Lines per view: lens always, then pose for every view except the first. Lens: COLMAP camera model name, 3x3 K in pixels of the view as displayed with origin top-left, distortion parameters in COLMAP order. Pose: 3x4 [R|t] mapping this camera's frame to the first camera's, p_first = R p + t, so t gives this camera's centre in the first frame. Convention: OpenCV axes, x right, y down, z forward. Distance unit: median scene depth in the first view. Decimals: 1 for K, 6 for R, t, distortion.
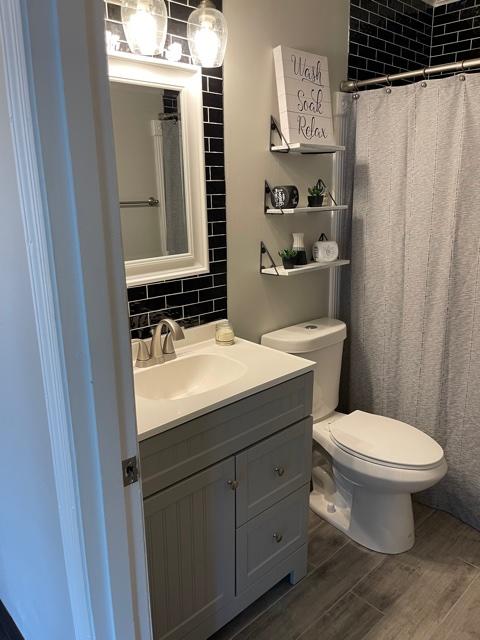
lens RADIAL K [[479.0, 0, 240.0], [0, 479.0, 320.0], [0, 0, 1]] dist [0.063153, -0.097835]
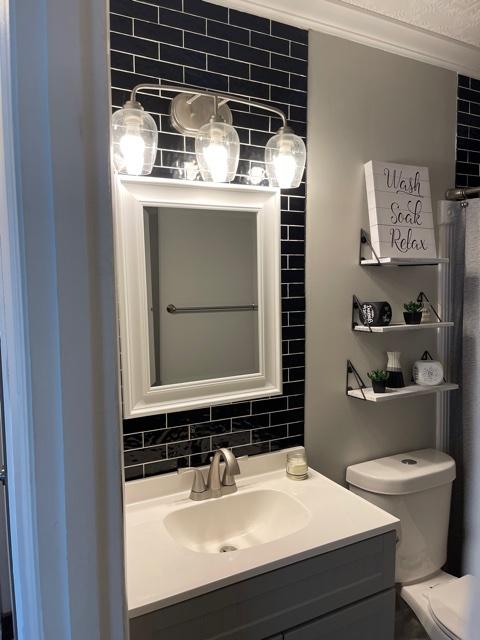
lens RADIAL K [[481.9, 0, 240.0], [0, 481.9, 320.0], [0, 0, 1]] dist [0.062423, -0.093483]
pose [[0.965200, 0.028395, -0.259967, 0.085949], [-0.074660, 0.982635, -0.169865, -0.070650], [0.250629, 0.183363, 0.950559, 0.075382]]
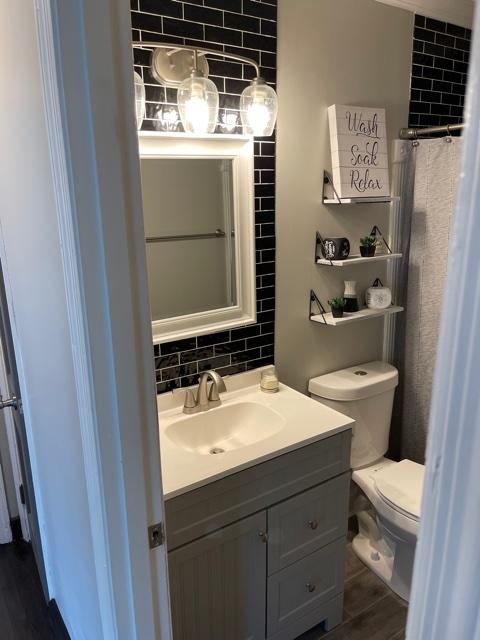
lens RADIAL K [[481.9, 0, 240.0], [0, 481.9, 320.0], [0, 0, 1]] dist [0.062423, -0.093483]
pose [[0.986950, 0.038226, -0.156423, 0.060113], [-0.039195, 0.999227, -0.003114, -0.093204], [0.156183, 0.009205, 0.987685, -0.044894]]
